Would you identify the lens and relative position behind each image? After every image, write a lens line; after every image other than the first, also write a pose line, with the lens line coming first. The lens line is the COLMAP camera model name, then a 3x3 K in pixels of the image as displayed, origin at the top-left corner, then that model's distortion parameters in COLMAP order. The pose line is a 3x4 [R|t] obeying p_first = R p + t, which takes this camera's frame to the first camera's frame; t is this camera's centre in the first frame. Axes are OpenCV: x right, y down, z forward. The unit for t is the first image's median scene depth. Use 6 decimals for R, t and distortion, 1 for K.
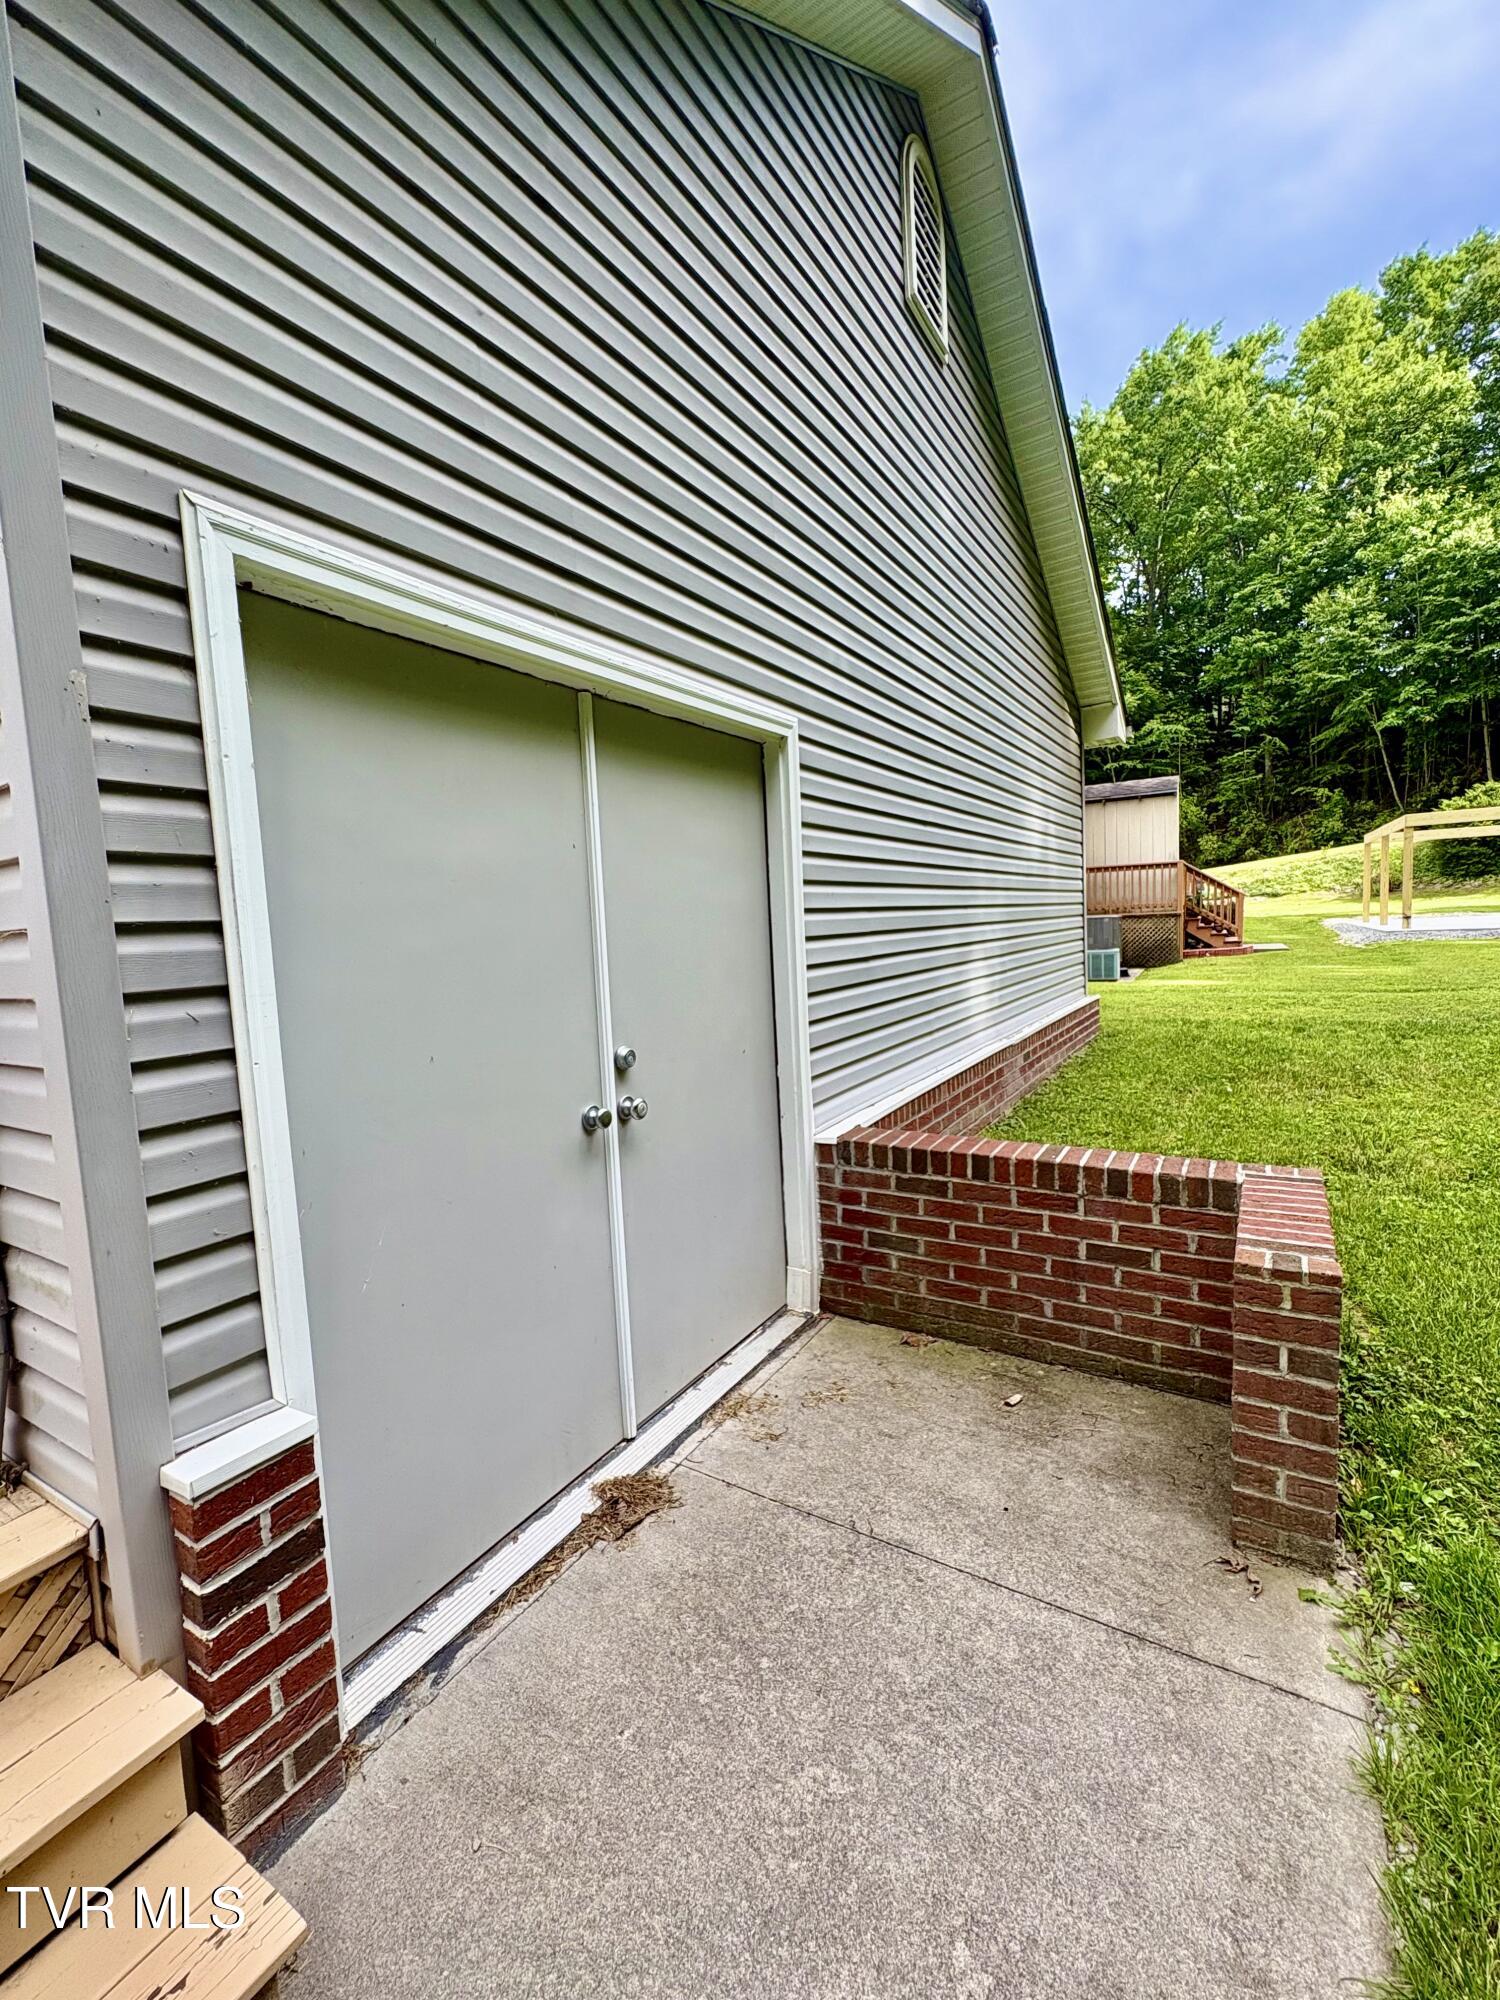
lens RADIAL K [[859.5, 0, 750.8], [0, 859.5, 996.5], [0, 0, 1]] dist [-0.001020, 0.000008]
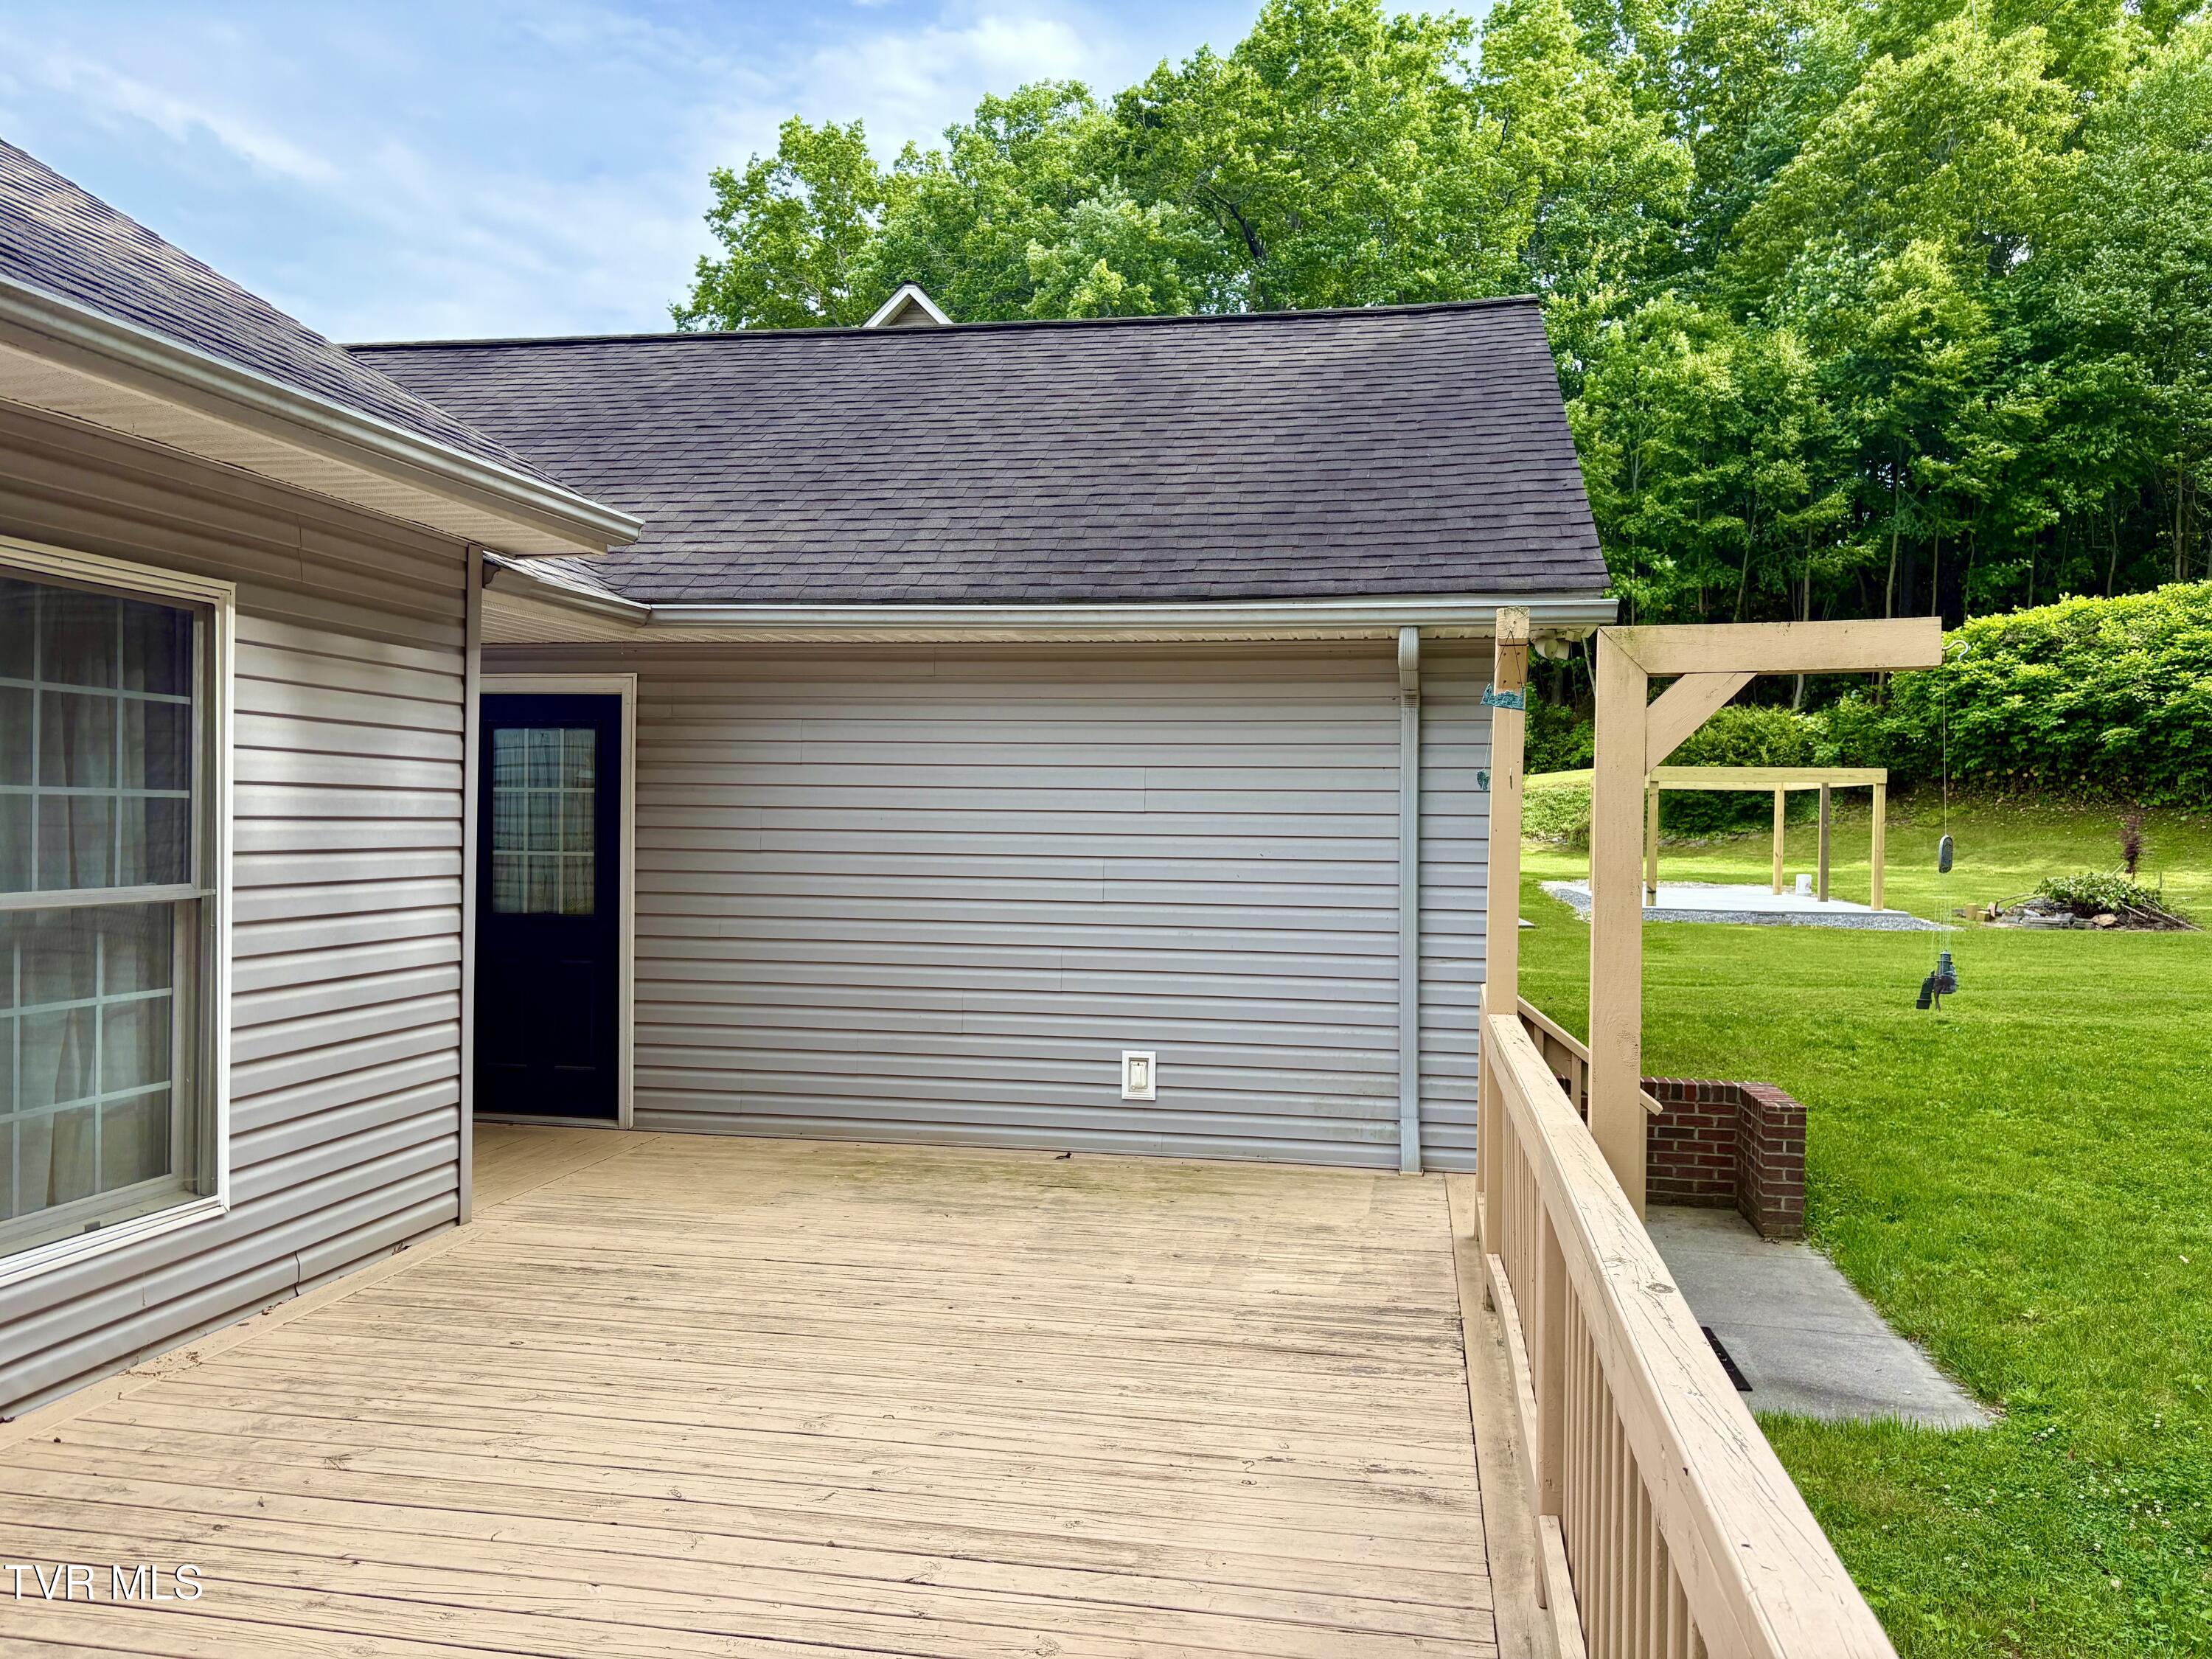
lens RADIAL K [[1670.3, 0, 1104.4], [0, 1670.3, 838.3], [0, 0, 1]] dist [0.043191, -0.044298]
pose [[0.928646, 0.057882, 0.366422, -3.536982], [-0.029331, 0.996116, -0.083018, 0.026872], [-0.369805, 0.066347, 0.926738, -3.269455]]
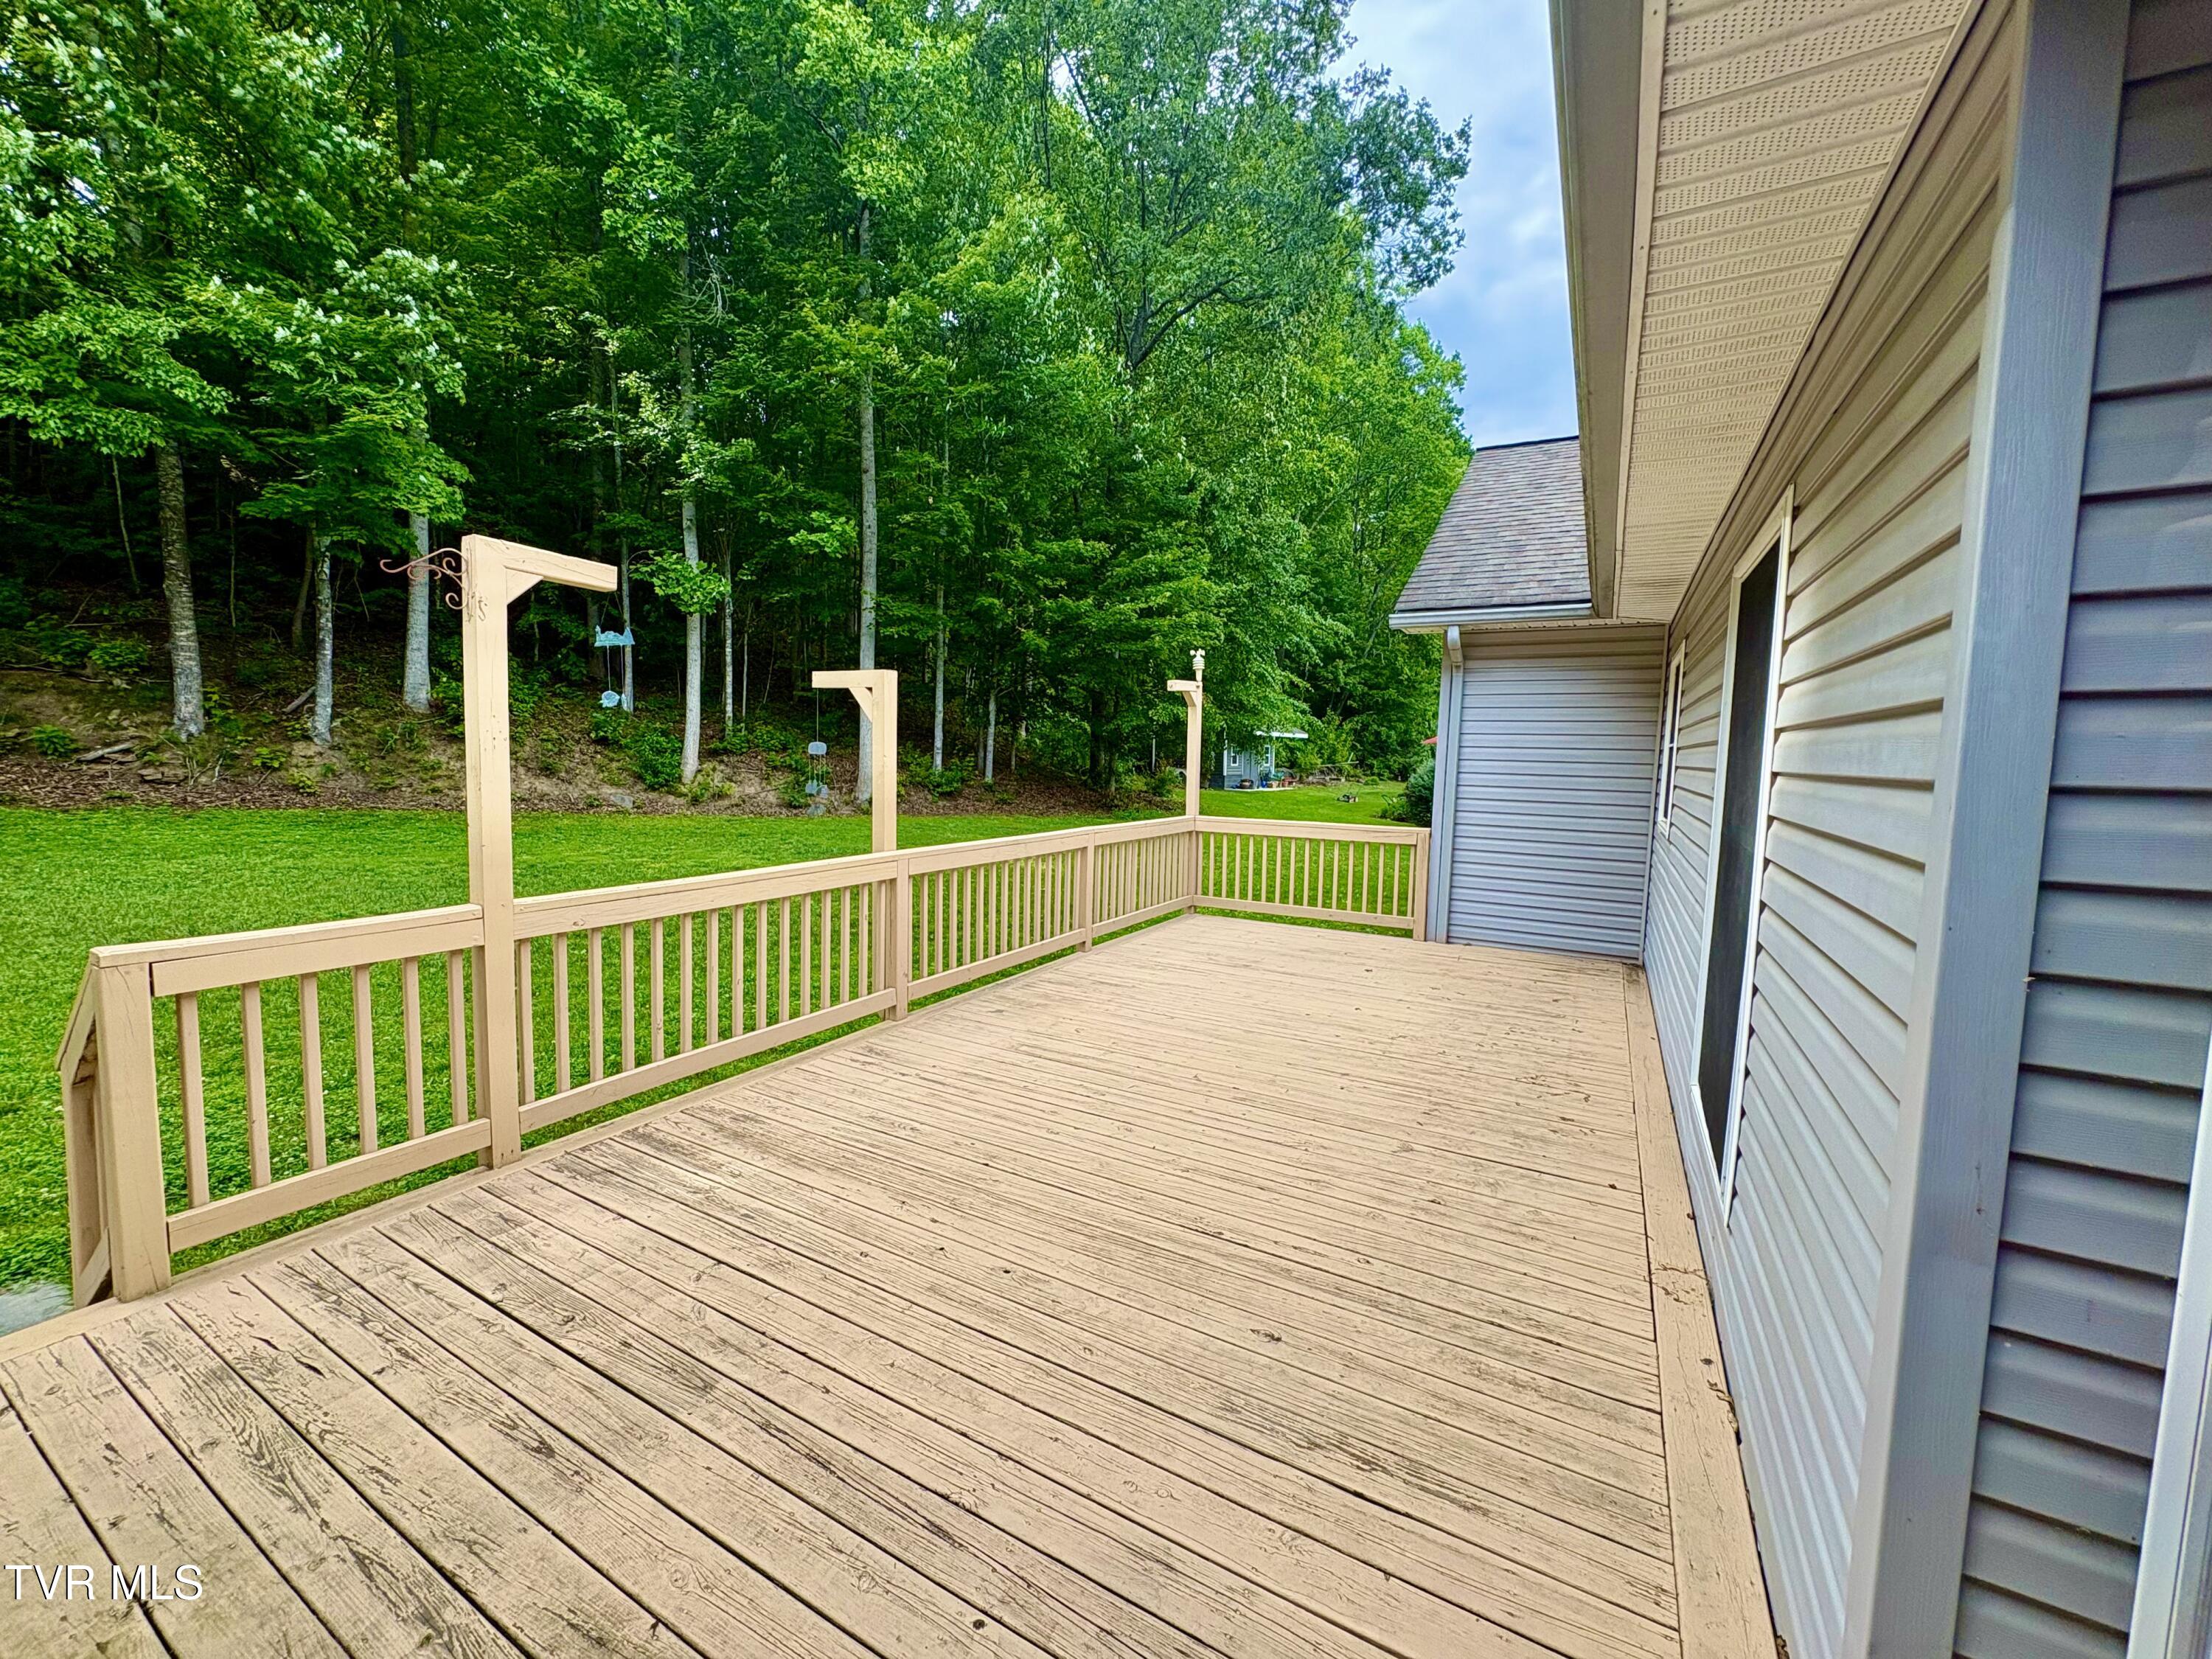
lens RADIAL K [[877.9, 0, 1105.7], [0, 877.9, 825.7], [0, 0, 1]] dist [-0.000664, 0.000124]
pose [[-0.999021, 0.028135, -0.034127, -2.794761], [0.022066, 0.985756, 0.166730, -0.409309], [0.038332, 0.165813, -0.985412, 1.755647]]
